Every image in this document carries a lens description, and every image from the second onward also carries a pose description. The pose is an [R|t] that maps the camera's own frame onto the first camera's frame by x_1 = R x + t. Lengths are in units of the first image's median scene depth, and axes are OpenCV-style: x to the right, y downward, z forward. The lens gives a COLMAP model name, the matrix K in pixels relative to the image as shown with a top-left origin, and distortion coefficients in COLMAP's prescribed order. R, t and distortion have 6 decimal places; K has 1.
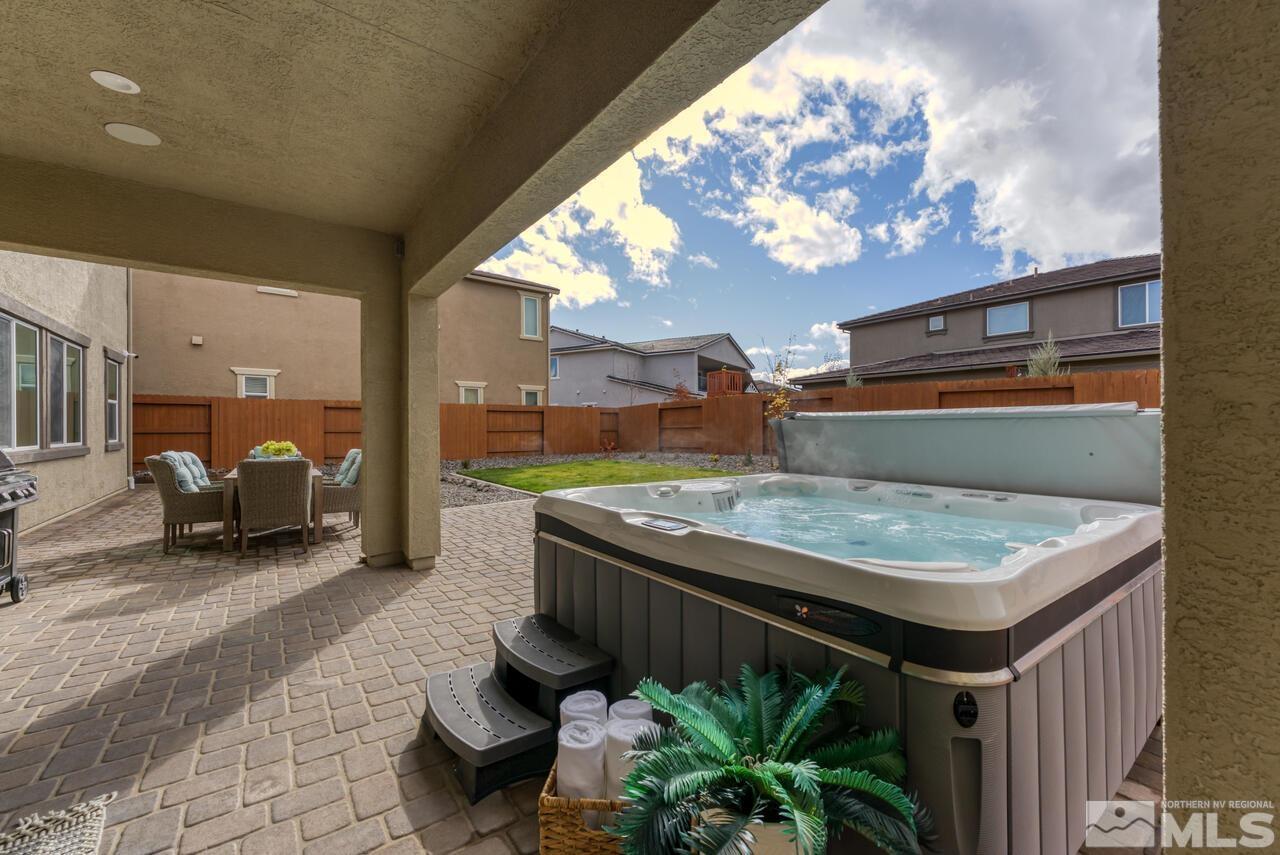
lens RADIAL K [[509.1, 0, 632.7], [0, 509.1, 423.5], [0, 0, 1]] dist [0.001134, 0.000447]
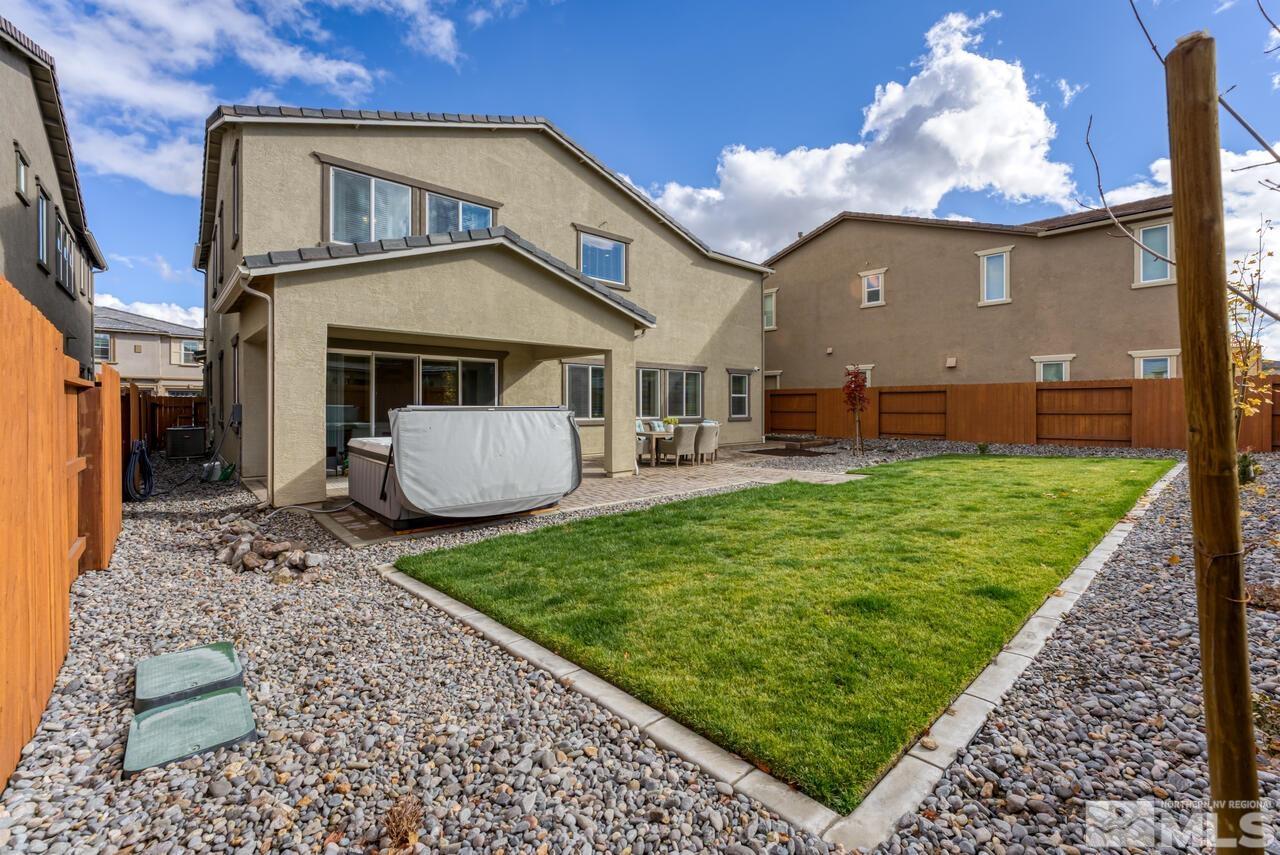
lens RADIAL K [[539.4, 0, 678.9], [0, 539.4, 406.8], [0, 0, 1]] dist [0.003835, 0.000106]
pose [[0.123328, 0.000963, -0.992365, 0.623699], [0.008233, 0.999964, 0.001993, -0.003713], [0.992332, -0.008416, 0.123316, 0.335511]]
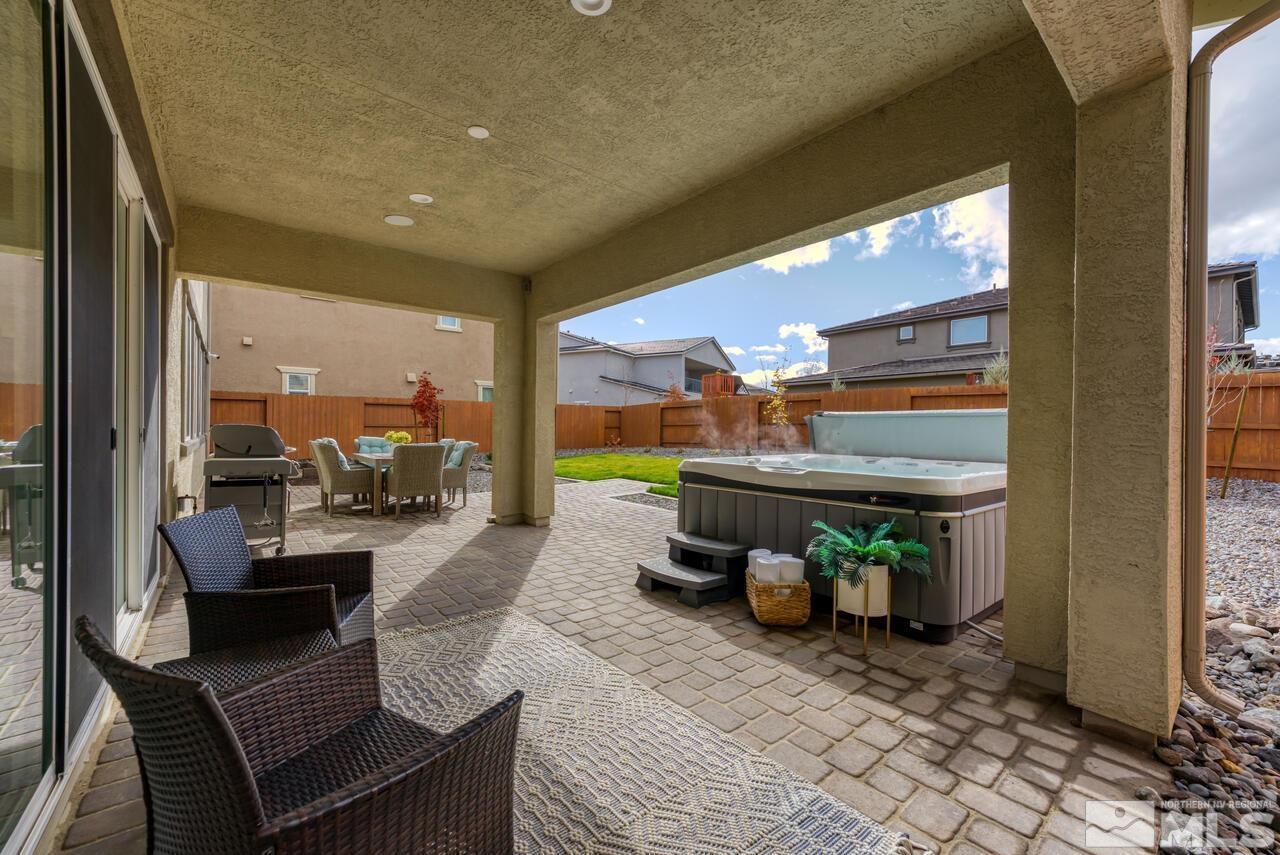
lens RADIAL K [[509.1, 0, 629.0], [0, 509.1, 429.4], [0, 0, 1]] dist [0.001134, 0.000447]
pose [[0.998840, 0.007277, 0.047606, -0.085081], [-0.007948, 0.999871, 0.013927, 0.003634], [-0.047498, -0.014289, 0.998769, -0.118658]]
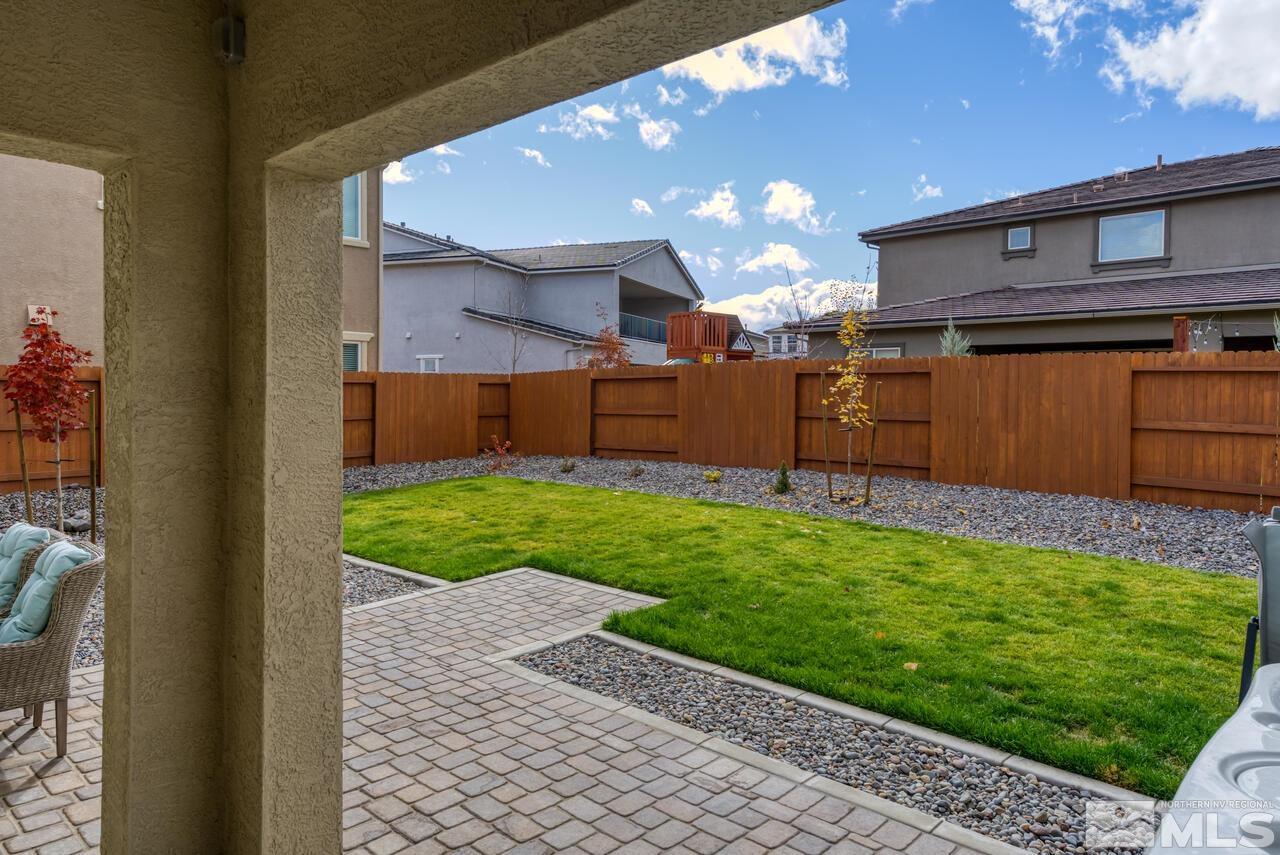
lens RADIAL K [[835.6, 0, 621.3], [0, 835.6, 392.8], [0, 0, 1]] dist [0.027544, -0.004003]
pose [[0.983453, 0.003081, 0.181139, -0.099702], [-0.006122, 0.999850, 0.016232, -0.035648], [-0.181062, -0.017072, 0.983324, 0.124348]]
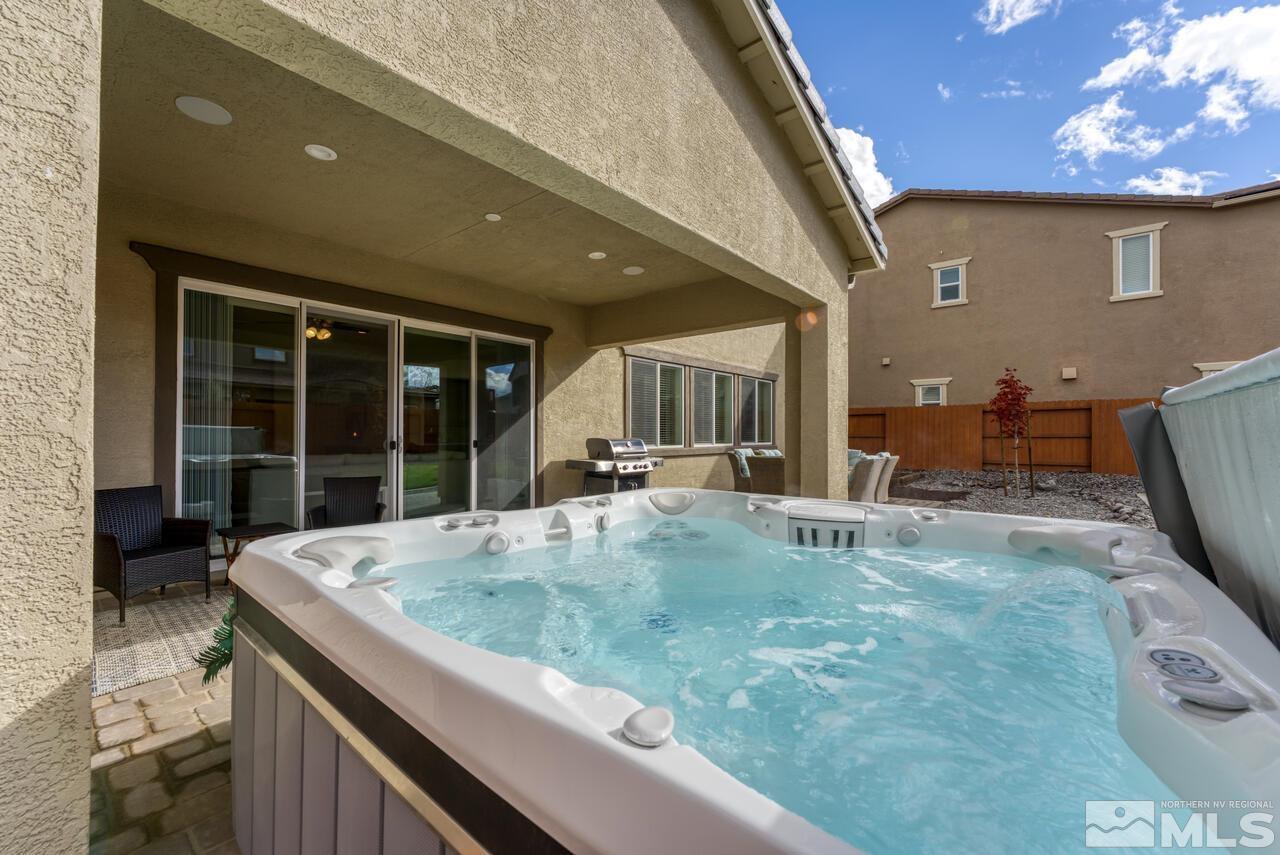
lens RADIAL K [[509.1, 0, 646.2], [0, 509.1, 433.4], [0, 0, 1]] dist [0.001134, 0.000447]
pose [[0.239706, -0.002203, -0.970843, 0.179353], [0.010480, 0.999945, 0.000318, 0.003123], [0.970789, -0.010251, 0.239716, 0.136589]]
